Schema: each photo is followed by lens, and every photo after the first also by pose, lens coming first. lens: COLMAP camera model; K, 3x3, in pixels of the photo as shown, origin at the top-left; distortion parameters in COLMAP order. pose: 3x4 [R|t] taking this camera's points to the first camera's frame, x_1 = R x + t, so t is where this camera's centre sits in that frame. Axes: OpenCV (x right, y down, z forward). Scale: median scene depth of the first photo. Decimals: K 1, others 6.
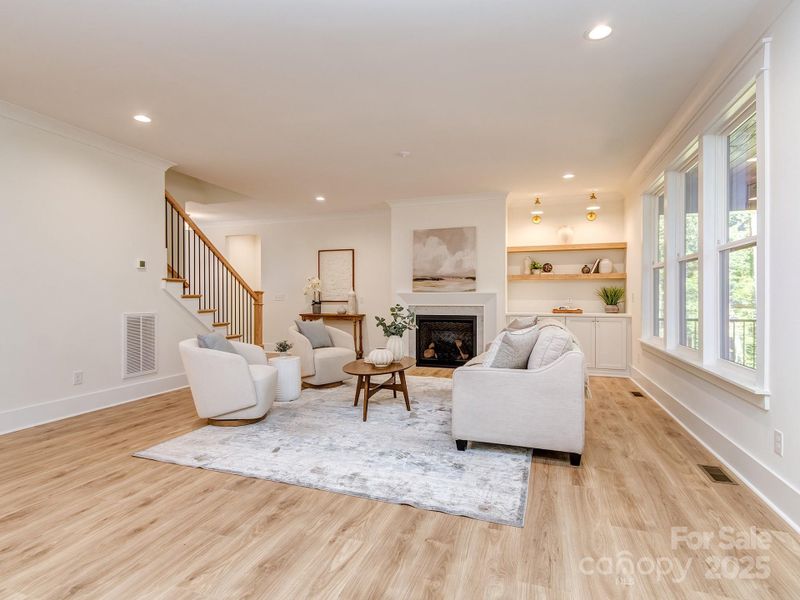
lens RADIAL K [[412.8, 0, 398.5], [0, 412.8, 300.3], [0, 0, 1]] dist [0.009888, -0.002211]
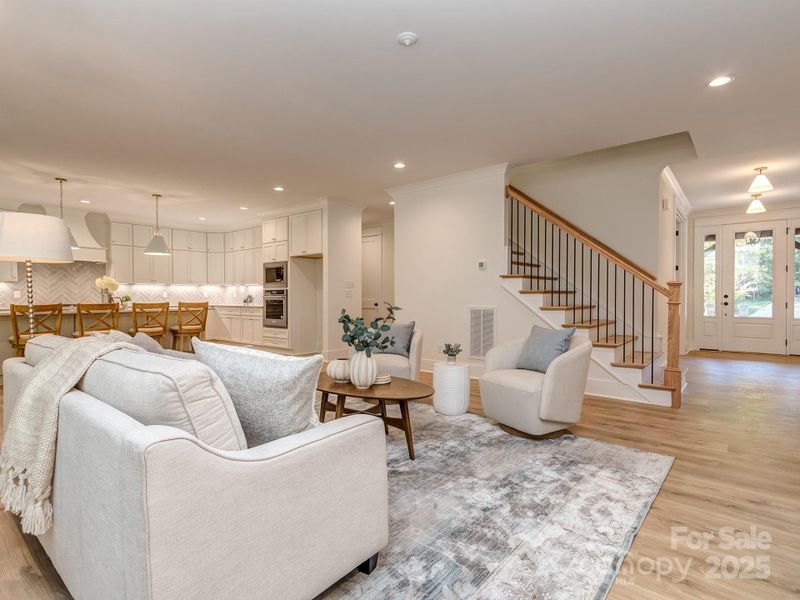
lens RADIAL K [[412.8, 0, 398.5], [0, 412.8, 300.3], [0, 0, 1]] dist [0.009888, -0.002211]
pose [[-0.347446, 0.009825, -0.937649, 0.404910], [-0.002295, 0.999933, 0.011328, 0.000296], [0.937697, 0.006088, -0.347400, 0.854277]]
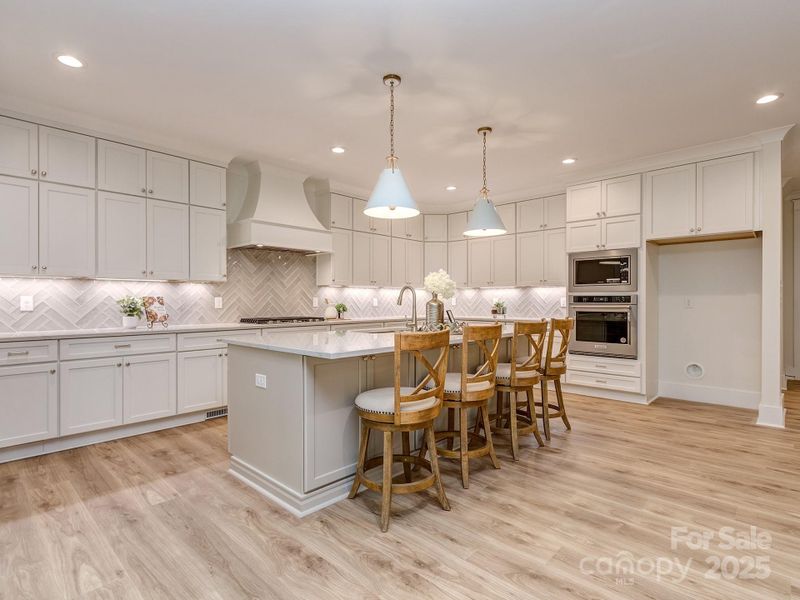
lens RADIAL K [[412.8, 0, 398.5], [0, 412.8, 300.3], [0, 0, 1]] dist [0.009888, -0.002211]
pose [[-0.410486, -0.001516, -0.911865, 0.226169], [-0.003857, 0.999993, 0.000073, -0.005764], [0.911859, 0.003547, -0.410489, 0.054035]]
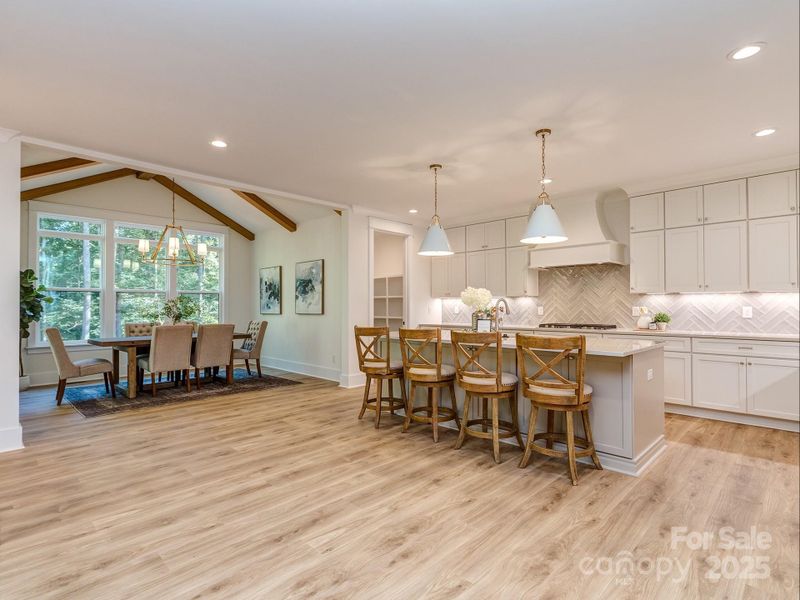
lens RADIAL K [[412.8, 0, 398.5], [0, 412.8, 300.3], [0, 0, 1]] dist [0.009888, -0.002211]
pose [[-0.901702, 0.006547, 0.432309, -0.427306], [0.002947, 0.999955, -0.008995, -0.017124], [-0.432349, -0.006837, -0.901680, 0.511398]]
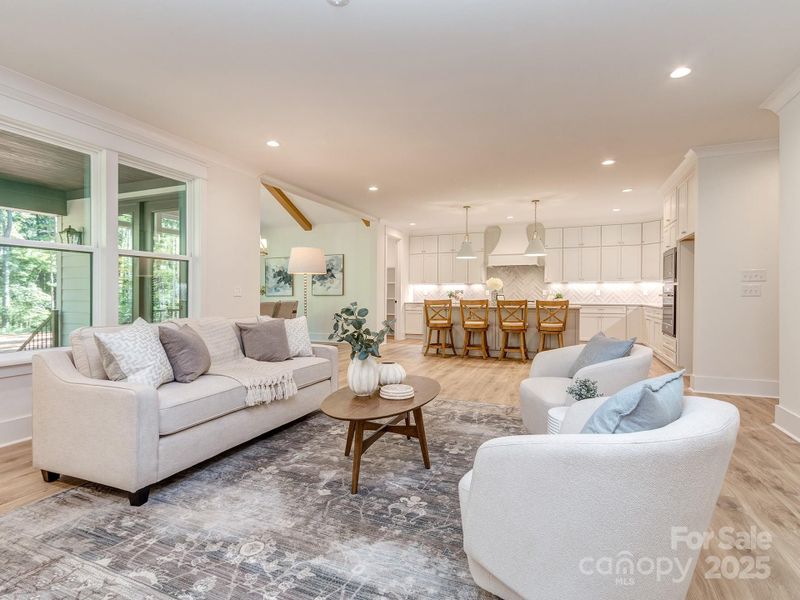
lens RADIAL K [[412.8, 0, 398.5], [0, 412.8, 300.3], [0, 0, 1]] dist [0.009888, -0.002211]
pose [[-0.998118, -0.002420, 0.061269, -0.062976], [-0.001218, 0.999806, 0.019640, -0.001606], [-0.061305, 0.019528, -0.997928, 1.061958]]
